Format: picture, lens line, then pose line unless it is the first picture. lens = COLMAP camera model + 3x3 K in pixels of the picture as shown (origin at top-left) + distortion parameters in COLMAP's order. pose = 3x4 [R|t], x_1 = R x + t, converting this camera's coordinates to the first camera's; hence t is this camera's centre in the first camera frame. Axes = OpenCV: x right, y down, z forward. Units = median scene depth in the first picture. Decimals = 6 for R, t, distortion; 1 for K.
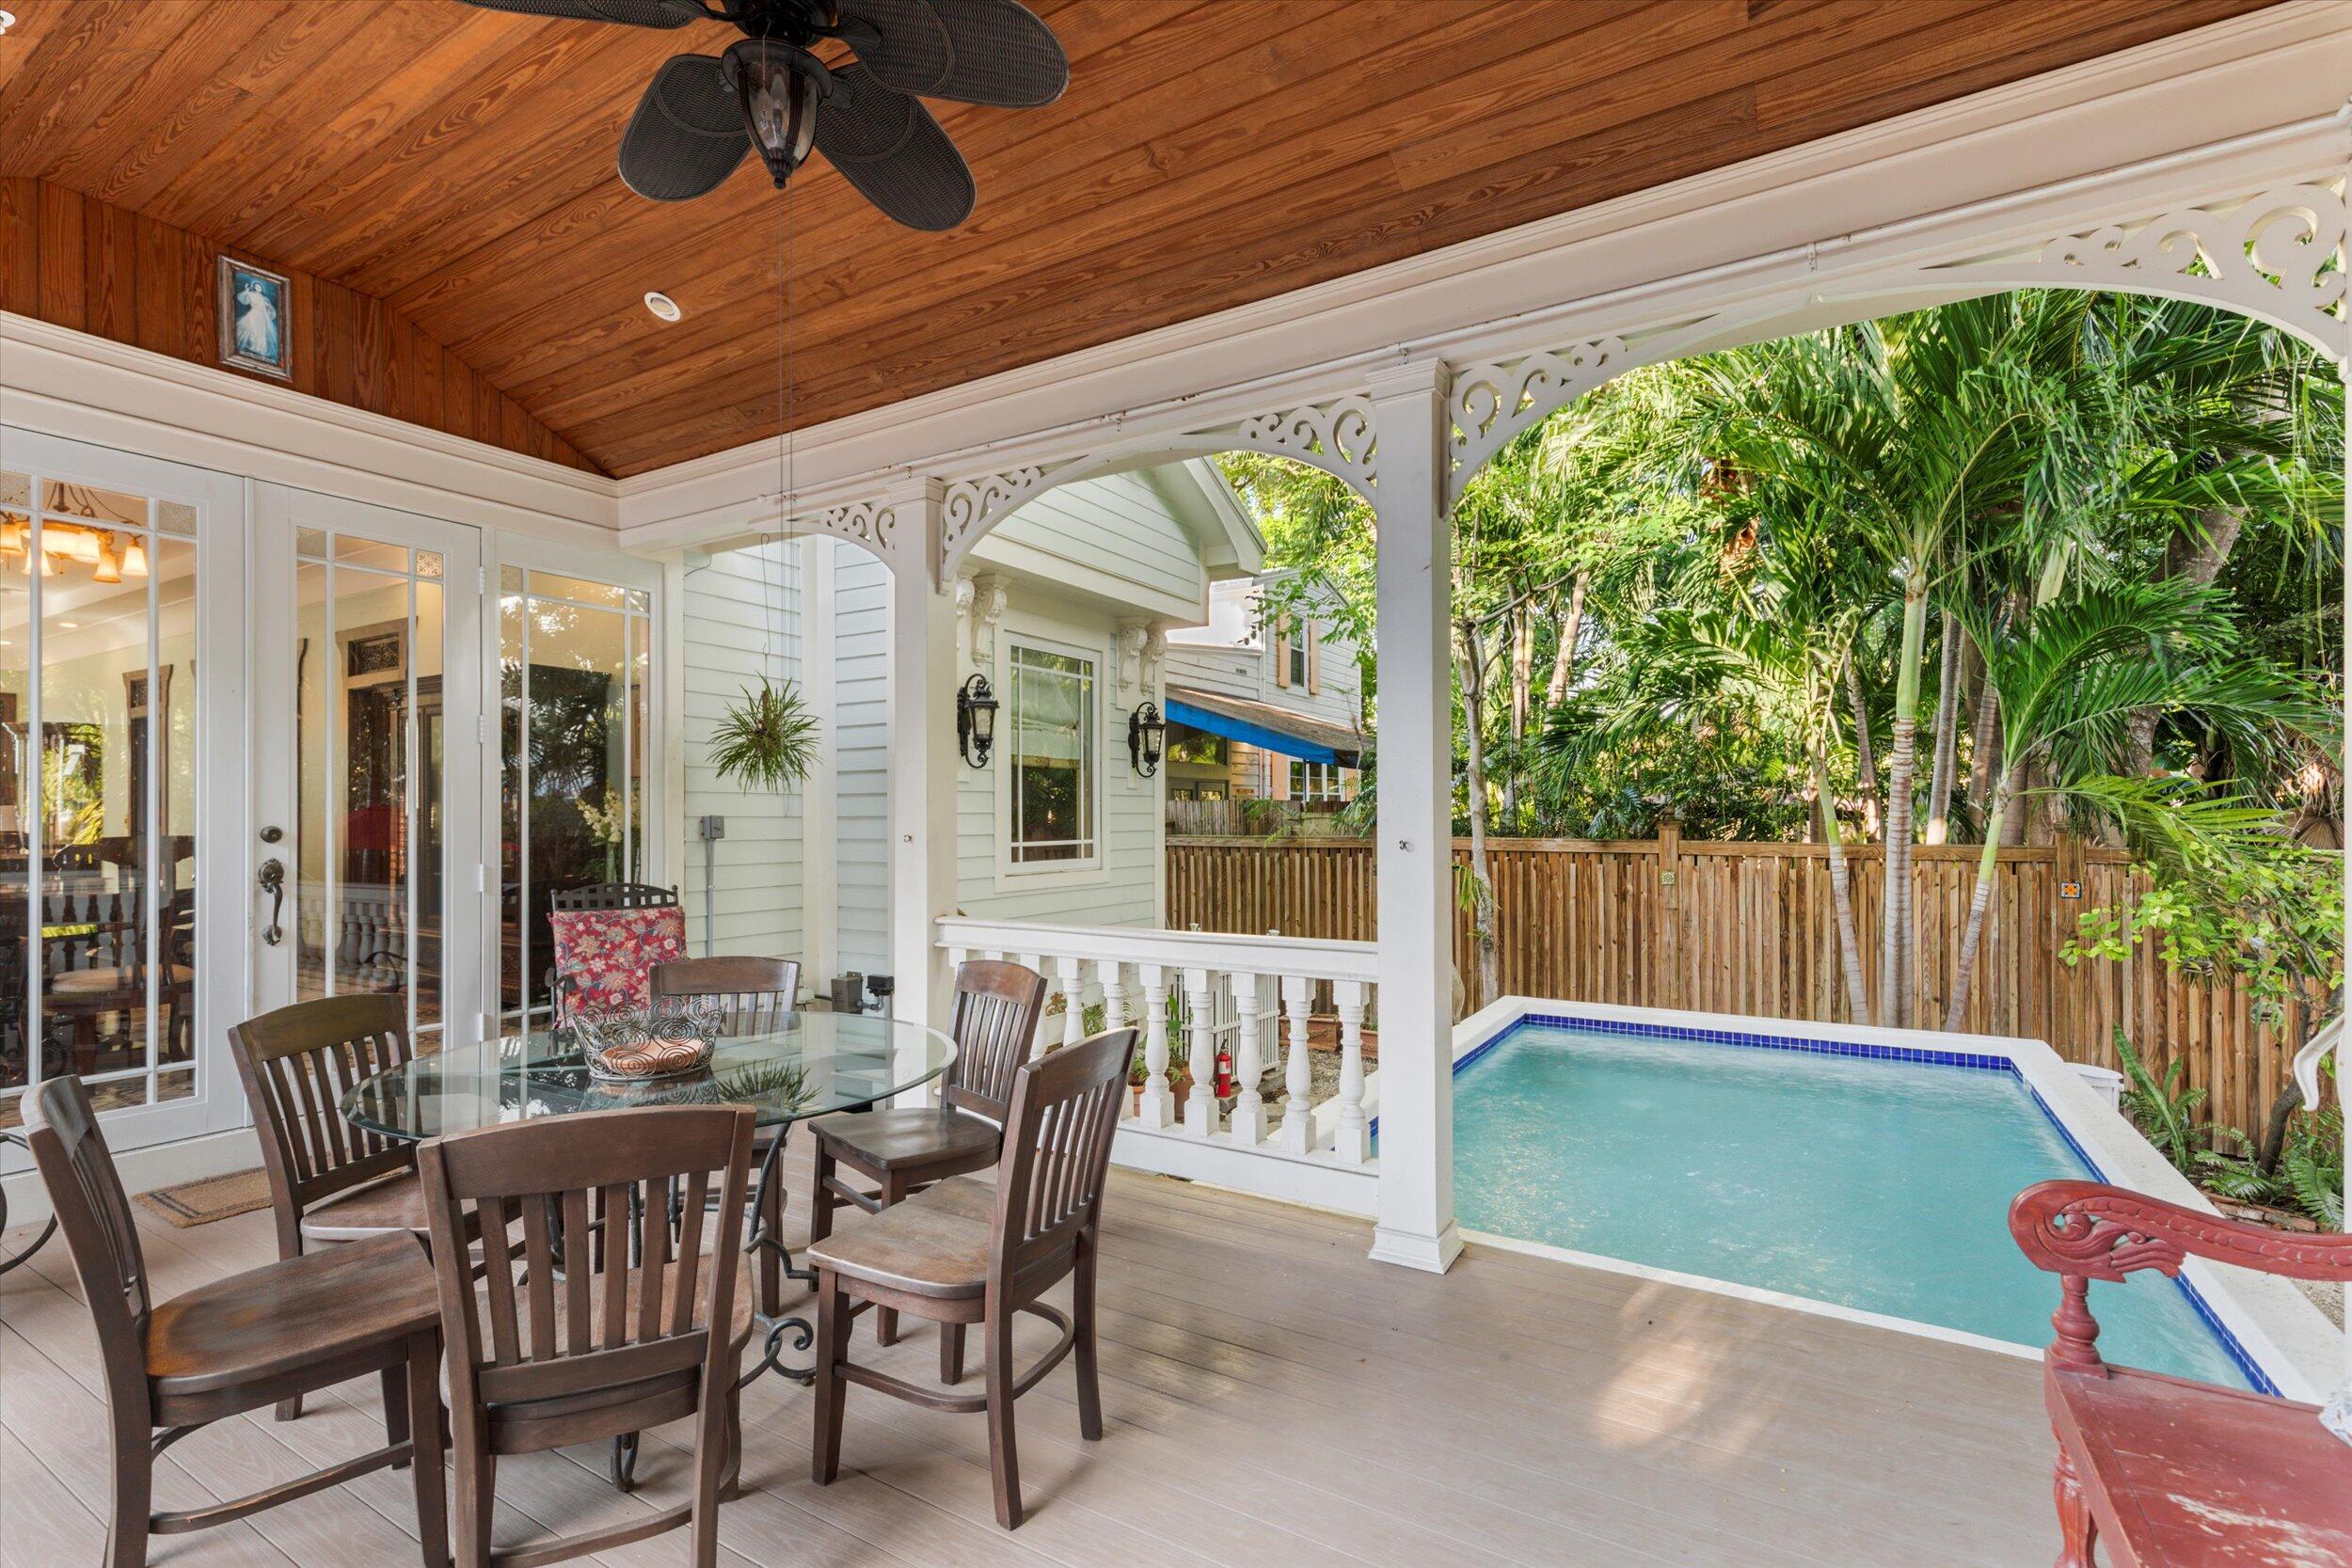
lens RADIAL K [[1081.3, 0, 1154.1], [0, 1081.3, 809.1], [0, 0, 1]] dist [0.015459, -0.004078]
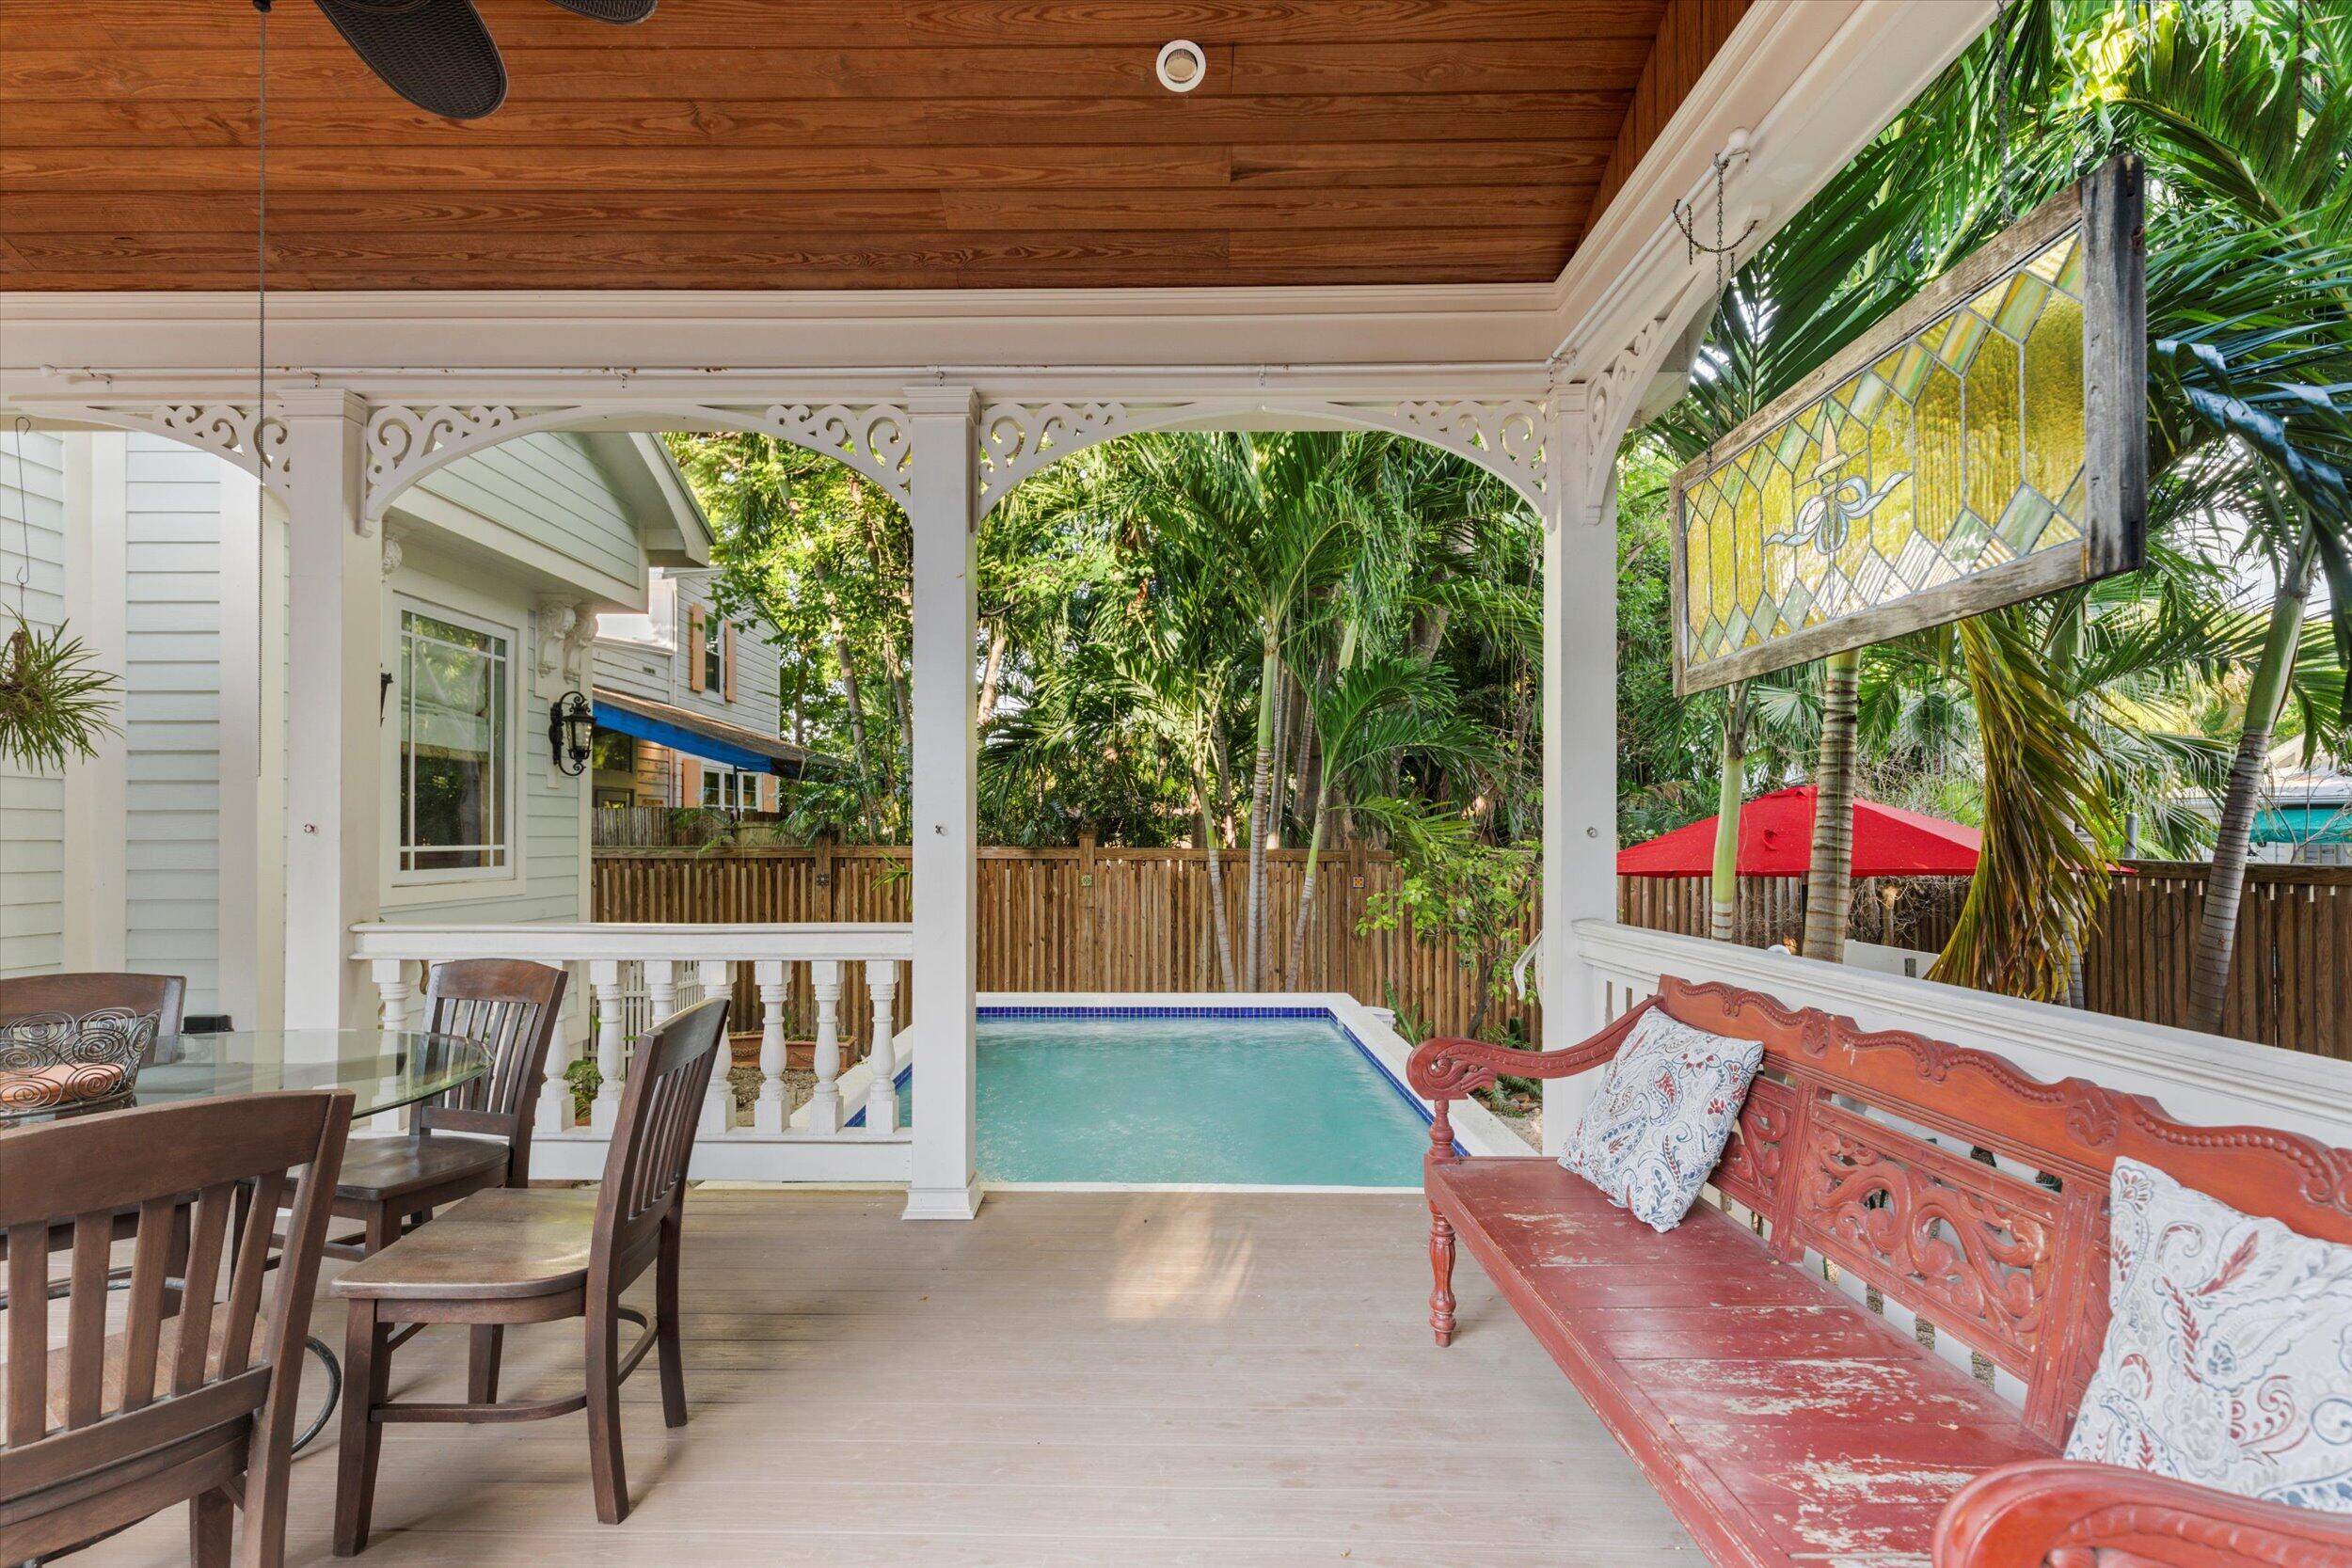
lens RADIAL K [[1088.9, 0, 1155.3], [0, 1088.9, 821.2], [0, 0, 1]] dist [0.010258, -0.001416]
pose [[0.857573, 0.010982, 0.514245, -0.067490], [-0.006692, 0.999926, -0.010194, 0.016240], [-0.514319, 0.005301, 0.857583, -0.019978]]
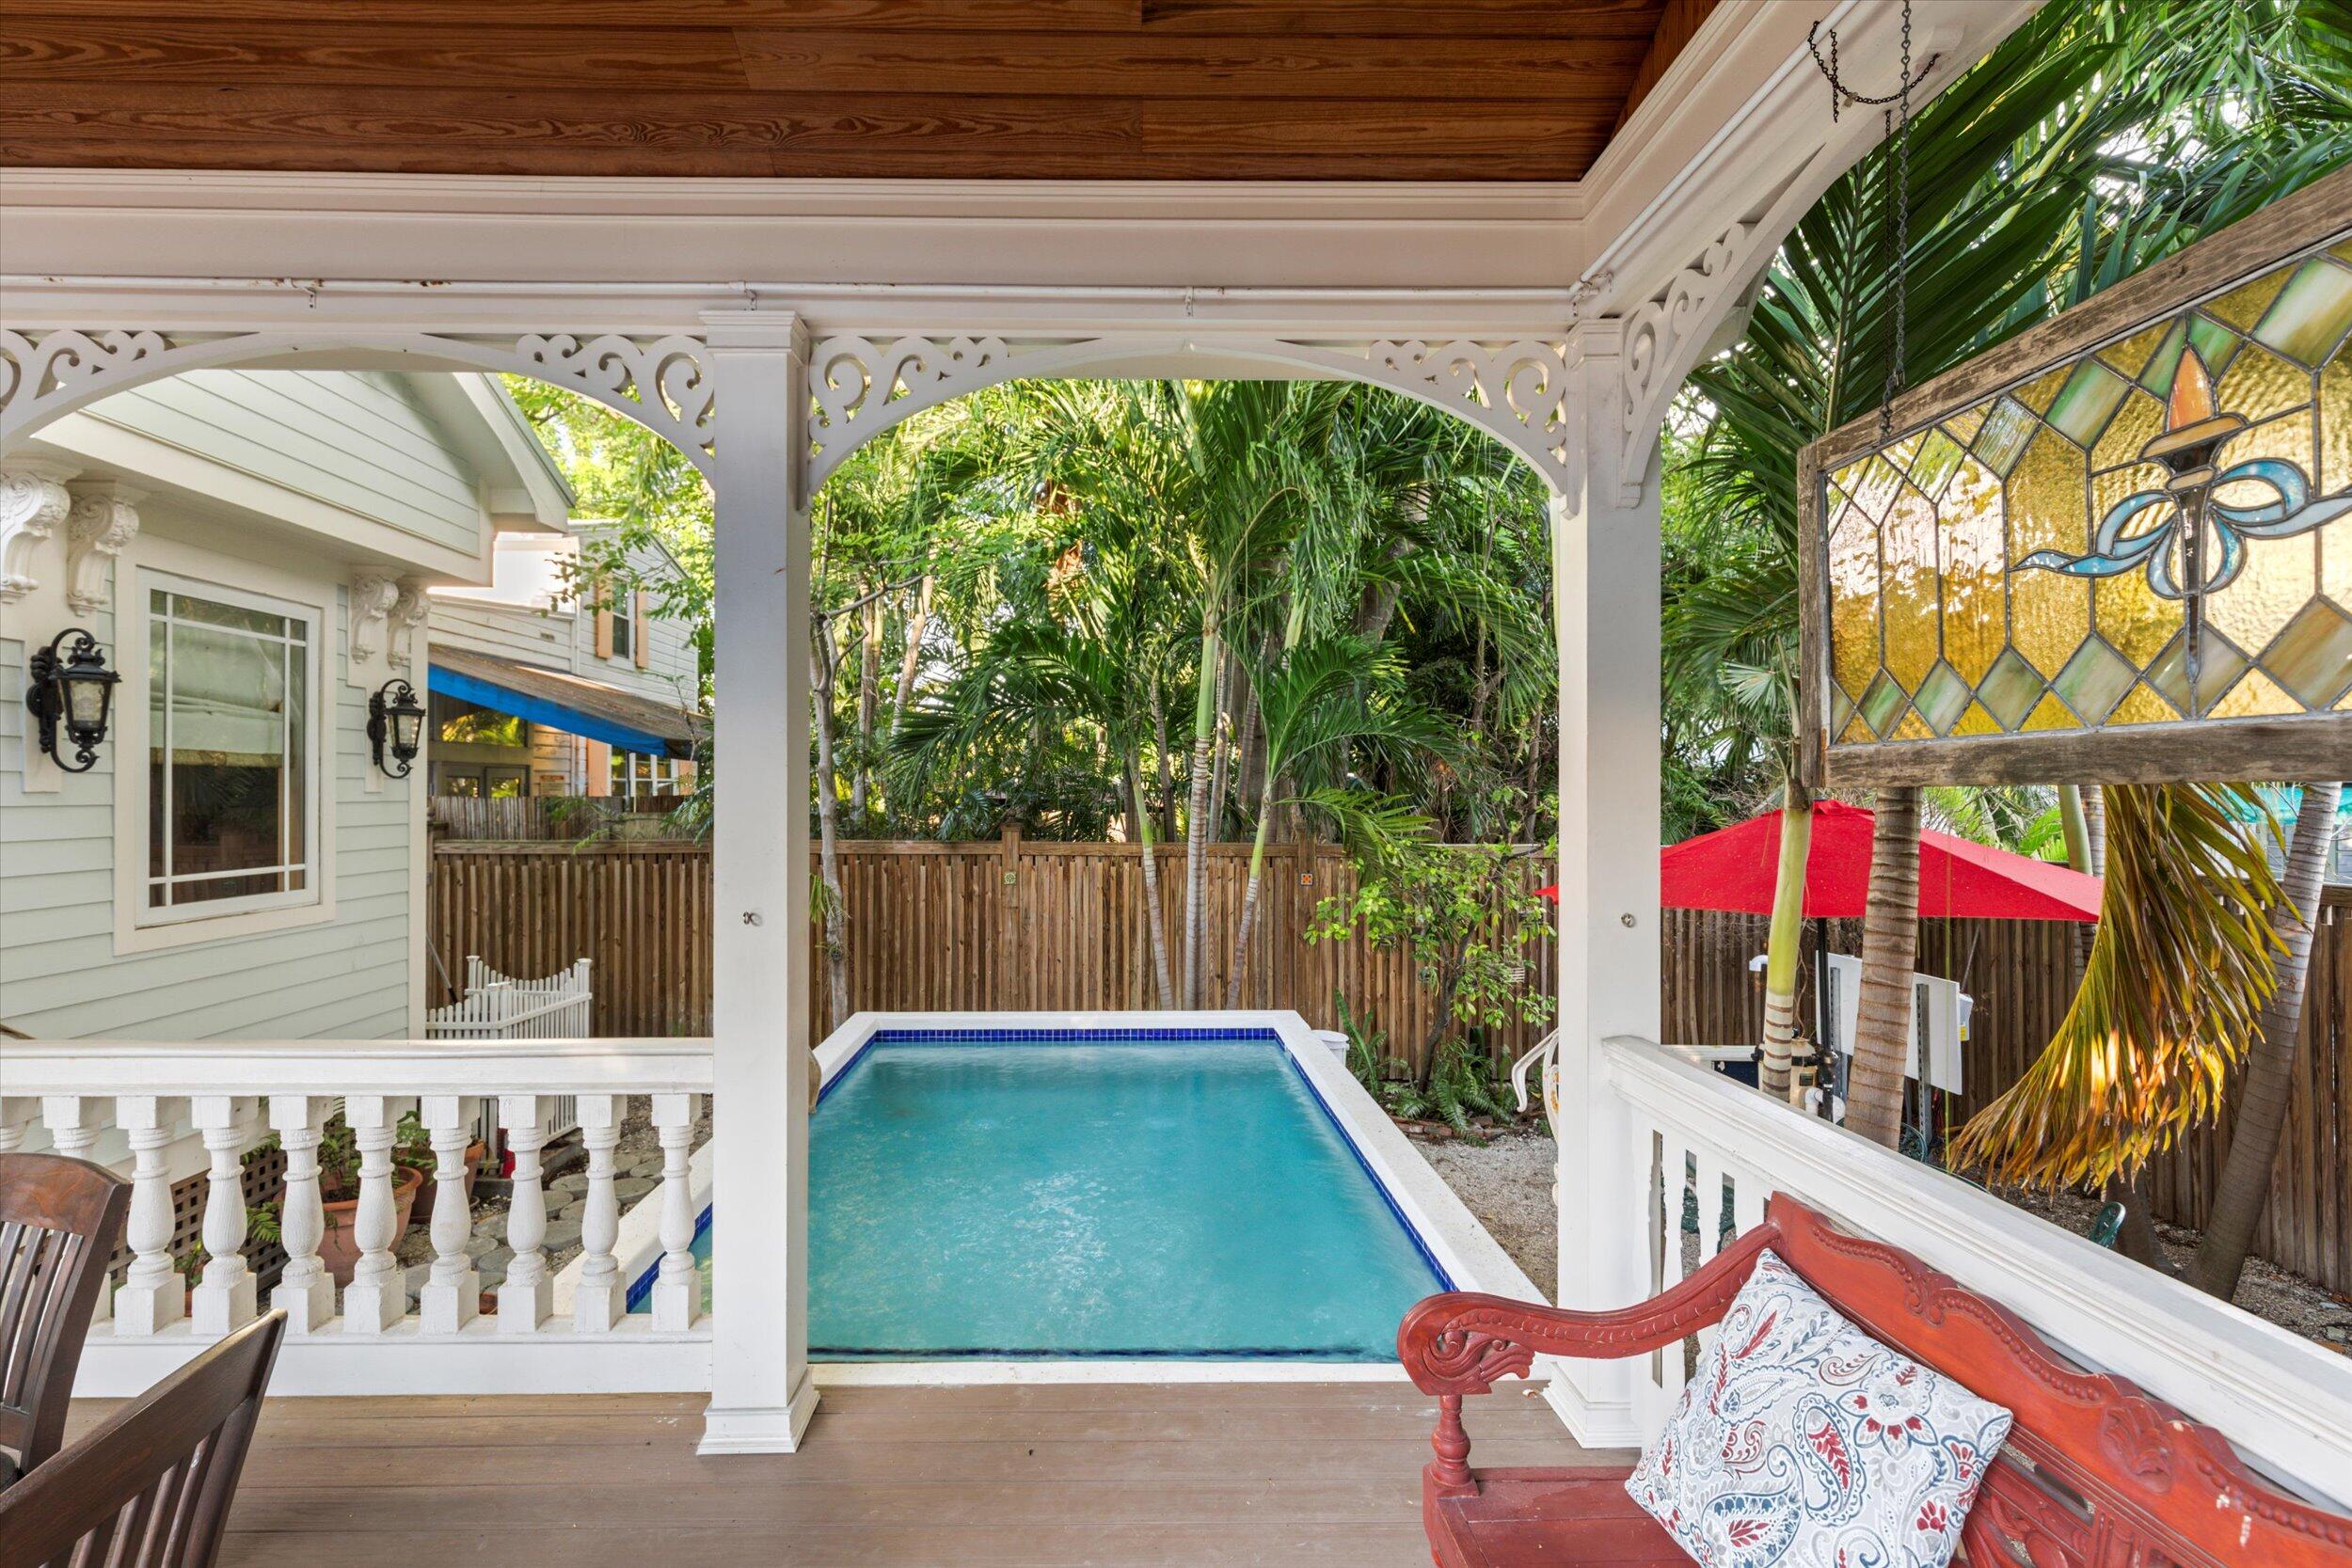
lens RADIAL K [[1084.4, 0, 1137.5], [0, 1084.4, 788.8], [0, 0, 1]] dist [0.008666, -0.001662]
pose [[0.839865, 0.004406, 0.542778, 0.017958], [-0.005724, 0.999983, 0.000740, -0.029880], [-0.542765, -0.003728, 0.839876, 0.084910]]
